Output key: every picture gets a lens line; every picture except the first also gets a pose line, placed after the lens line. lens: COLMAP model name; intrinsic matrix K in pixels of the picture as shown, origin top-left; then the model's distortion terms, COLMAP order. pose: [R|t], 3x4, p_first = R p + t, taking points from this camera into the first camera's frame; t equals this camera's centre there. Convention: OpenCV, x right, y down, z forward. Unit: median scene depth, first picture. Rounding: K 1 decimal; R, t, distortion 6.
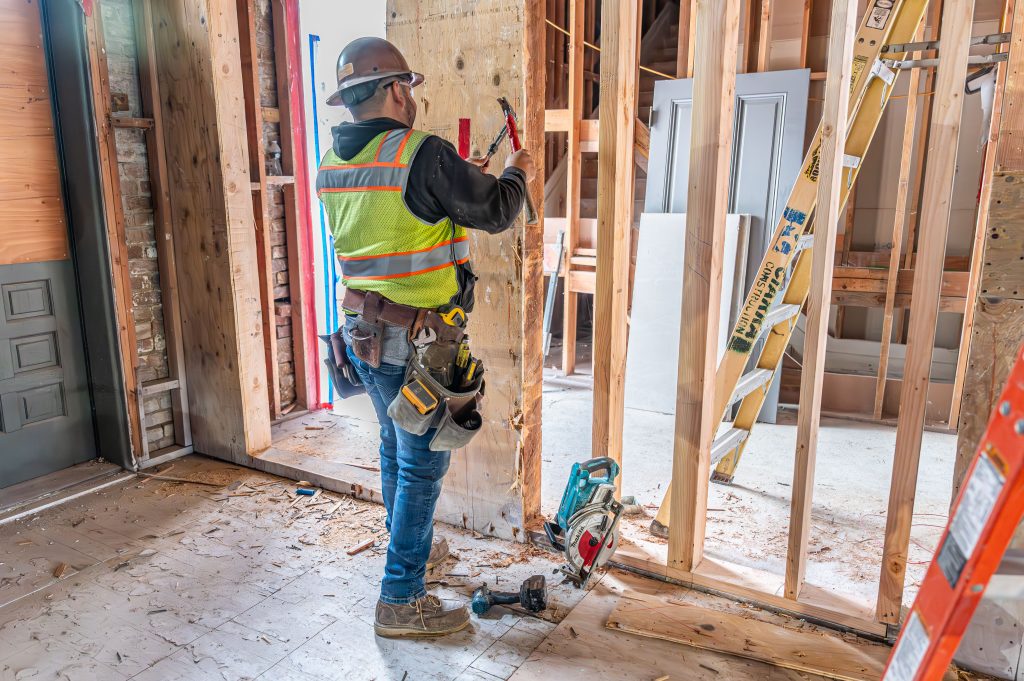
lens RADIAL K [[748.9, 0, 516.2], [0, 748.9, 341.9], [0, 0, 1]] dist [-0.001612, -0.001305]
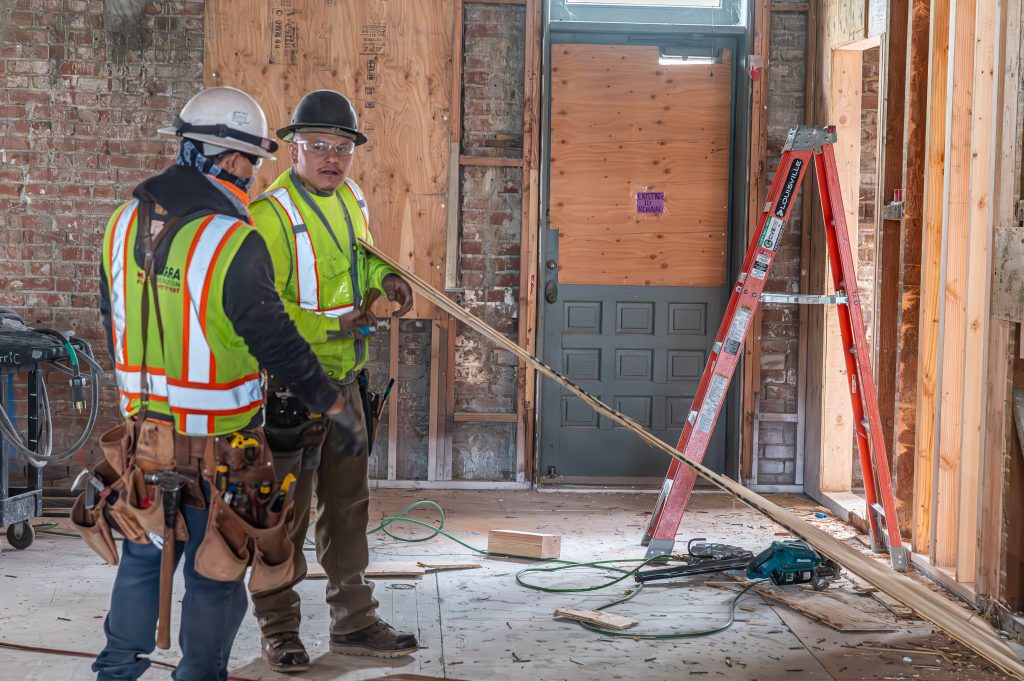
lens RADIAL K [[2182.7, 0, 511.2], [0, 2182.7, 339.8], [0, 0, 1]] dist [-0.017852, 0.000000]
pose [[0.558913, 0.066002, -0.826595, 1.824825], [-0.195351, 0.979251, -0.053898, 0.193904], [0.805887, 0.191600, 0.560210, -1.009583]]
